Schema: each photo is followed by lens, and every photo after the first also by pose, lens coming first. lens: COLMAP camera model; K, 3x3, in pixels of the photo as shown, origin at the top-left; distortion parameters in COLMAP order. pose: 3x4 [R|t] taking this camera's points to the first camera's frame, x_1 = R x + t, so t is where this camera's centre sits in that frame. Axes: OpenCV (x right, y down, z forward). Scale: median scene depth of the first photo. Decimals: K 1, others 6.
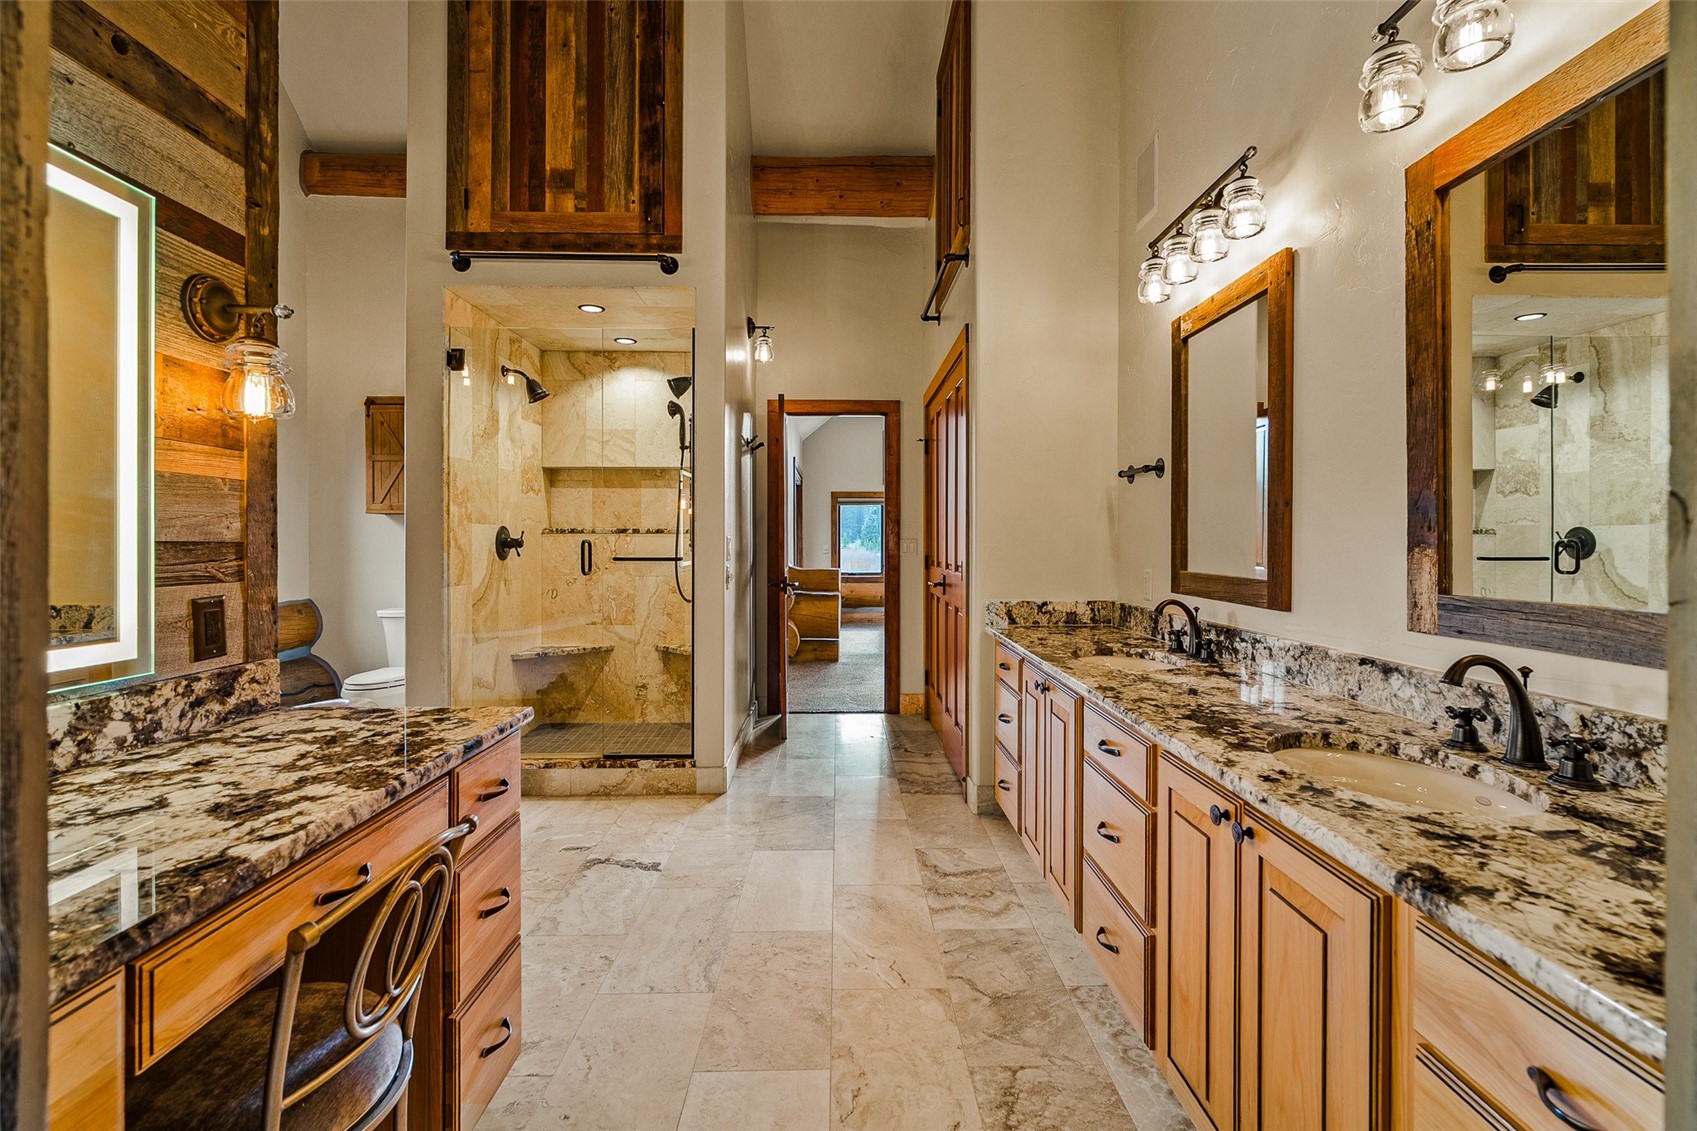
lens RADIAL K [[786.4, 0, 843.5], [0, 786.4, 535.7], [0, 0, 1]] dist [-0.015882, 0.004187]
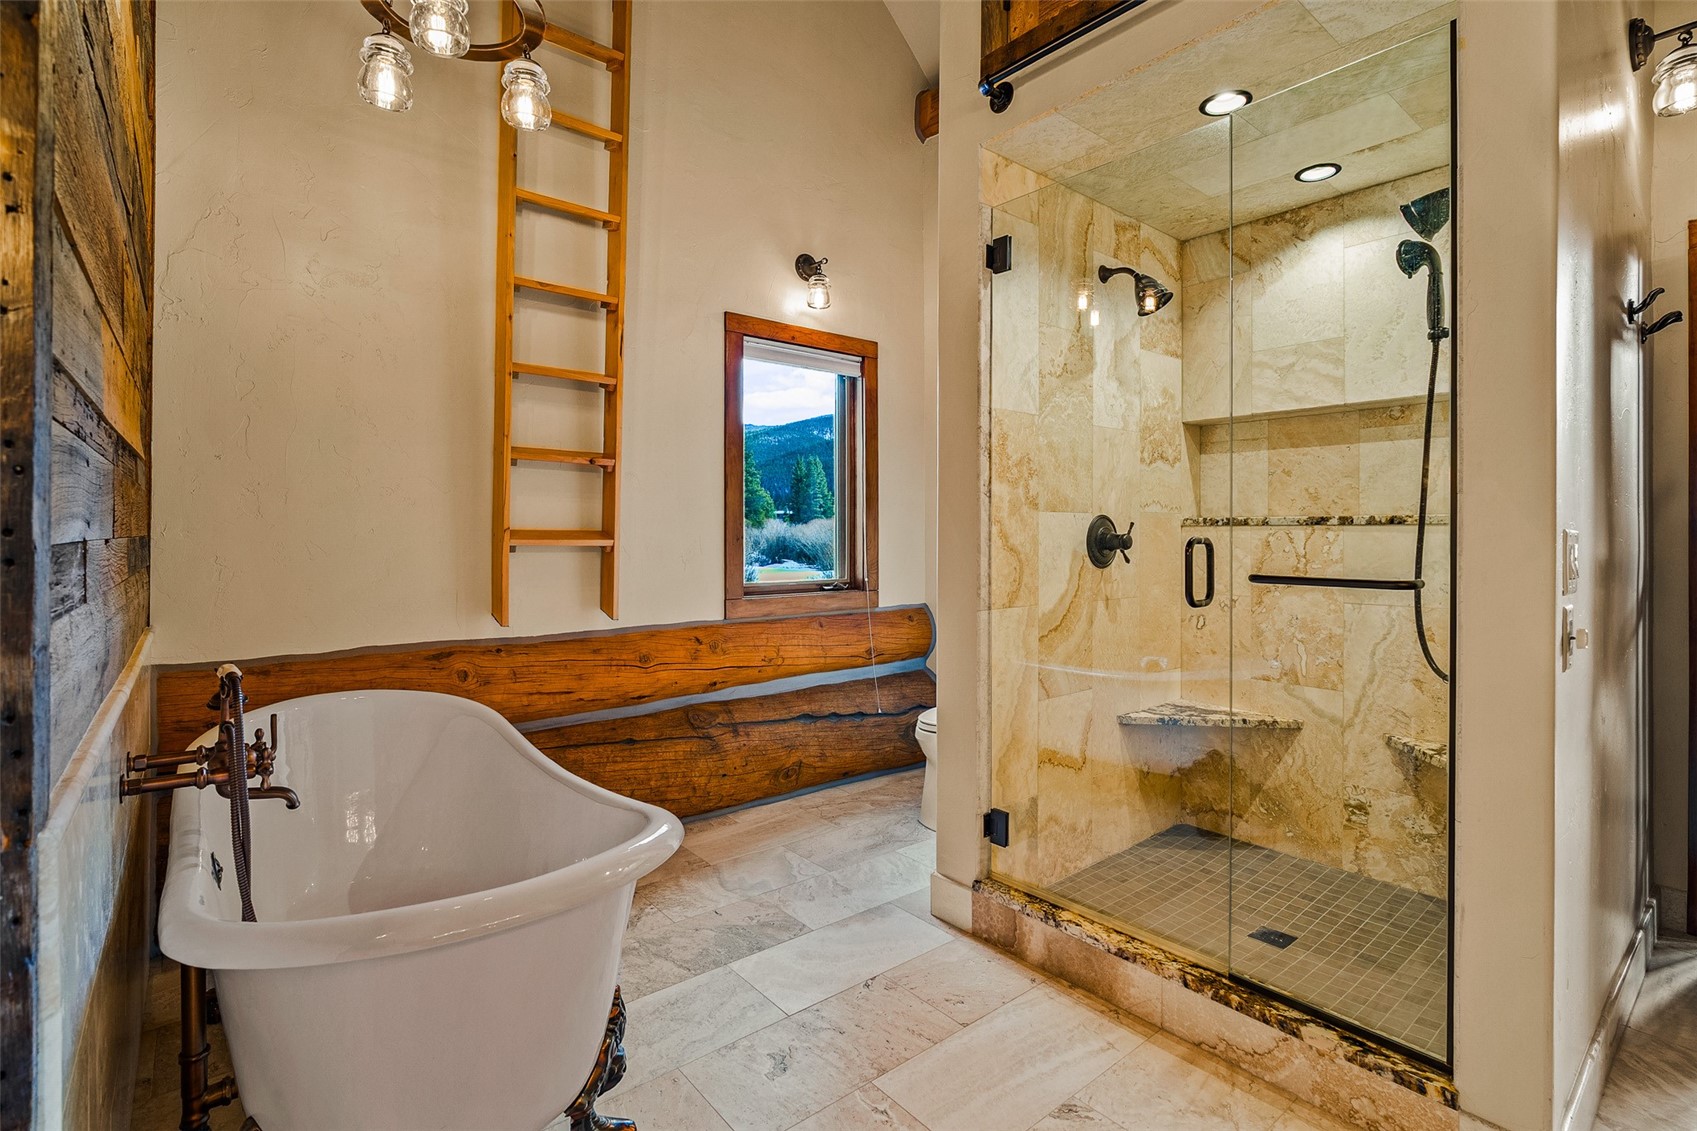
lens RADIAL K [[786.4, 0, 843.5], [0, 786.4, 535.7], [0, 0, 1]] dist [-0.015882, 0.004187]
pose [[0.623669, 0.002136, -0.781685, -0.063286], [0.003978, 0.999975, 0.005907, -0.000026], [0.781678, -0.006794, 0.623645, 0.433192]]
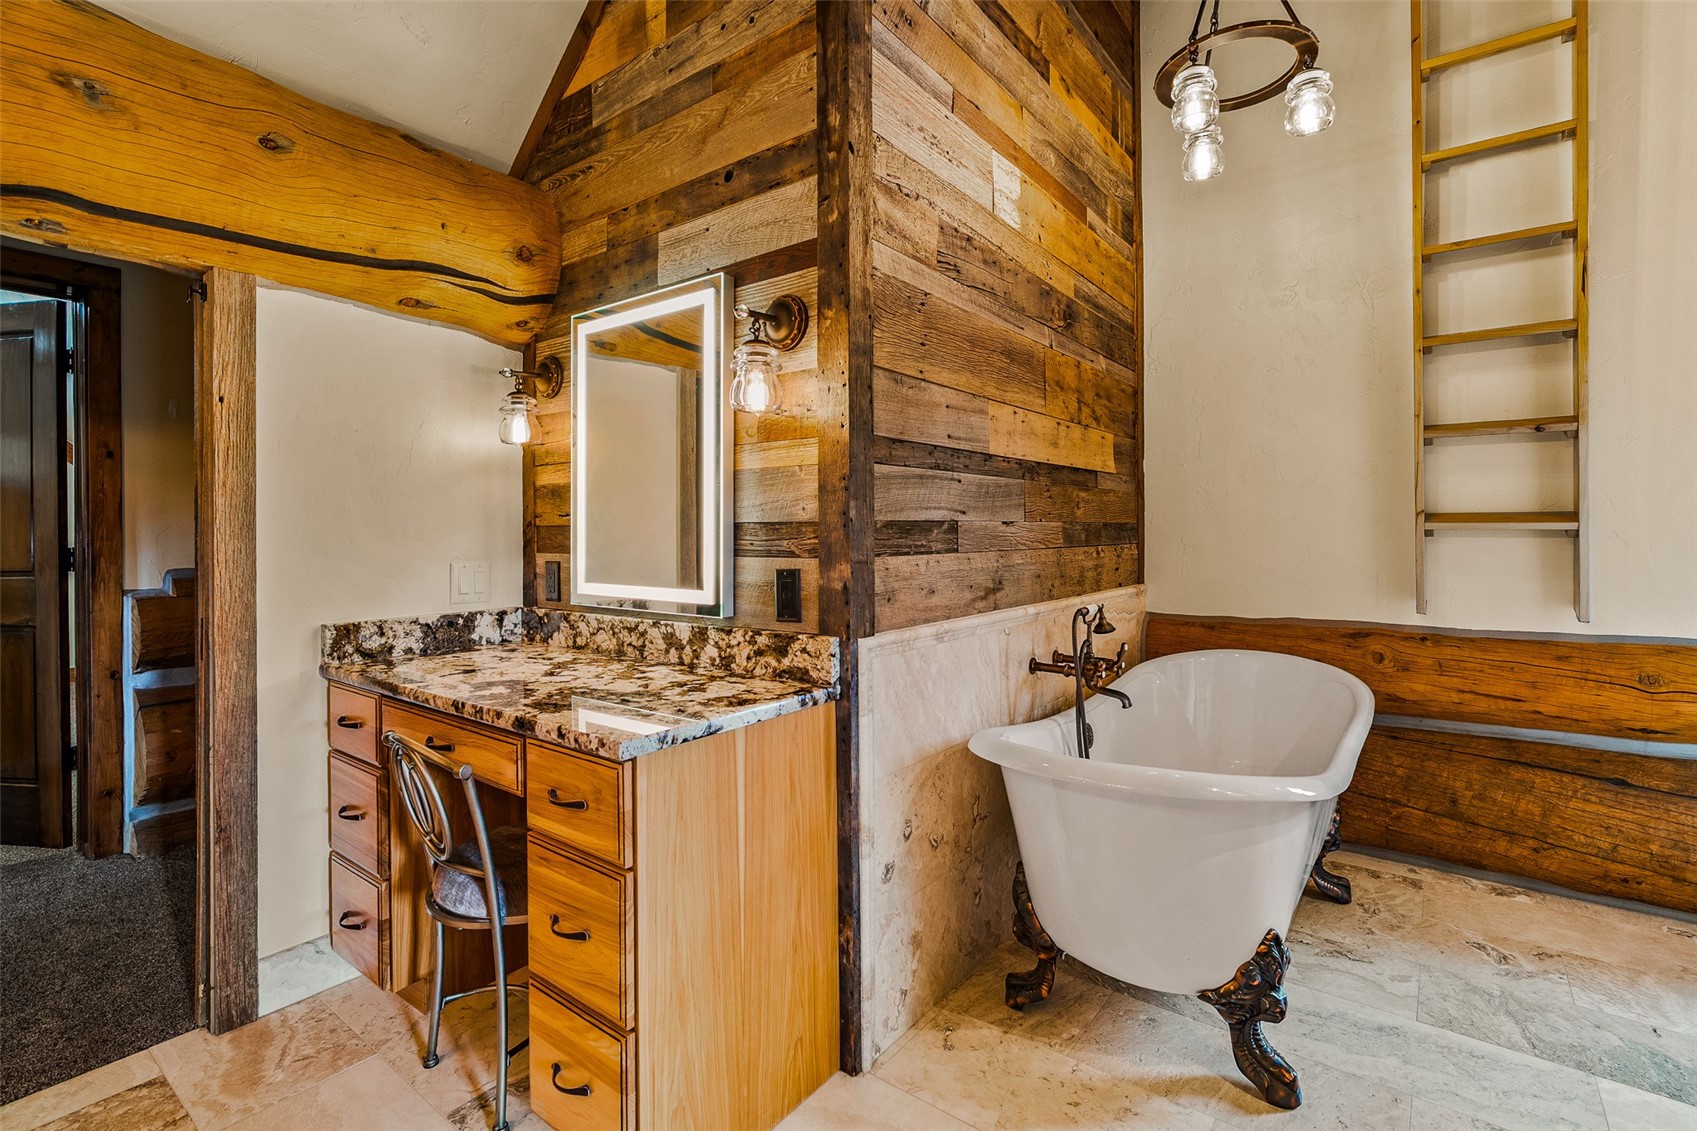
lens RADIAL K [[775.6, 0, 853.2], [0, 775.6, 530.5], [0, 0, 1]] dist [-0.016703, 0.000456]
pose [[-0.616832, 0.001535, -0.787093, 0.015494], [0.012756, 0.999886, -0.008046, 0.011150], [0.786991, -0.015003, -0.616782, 0.644625]]
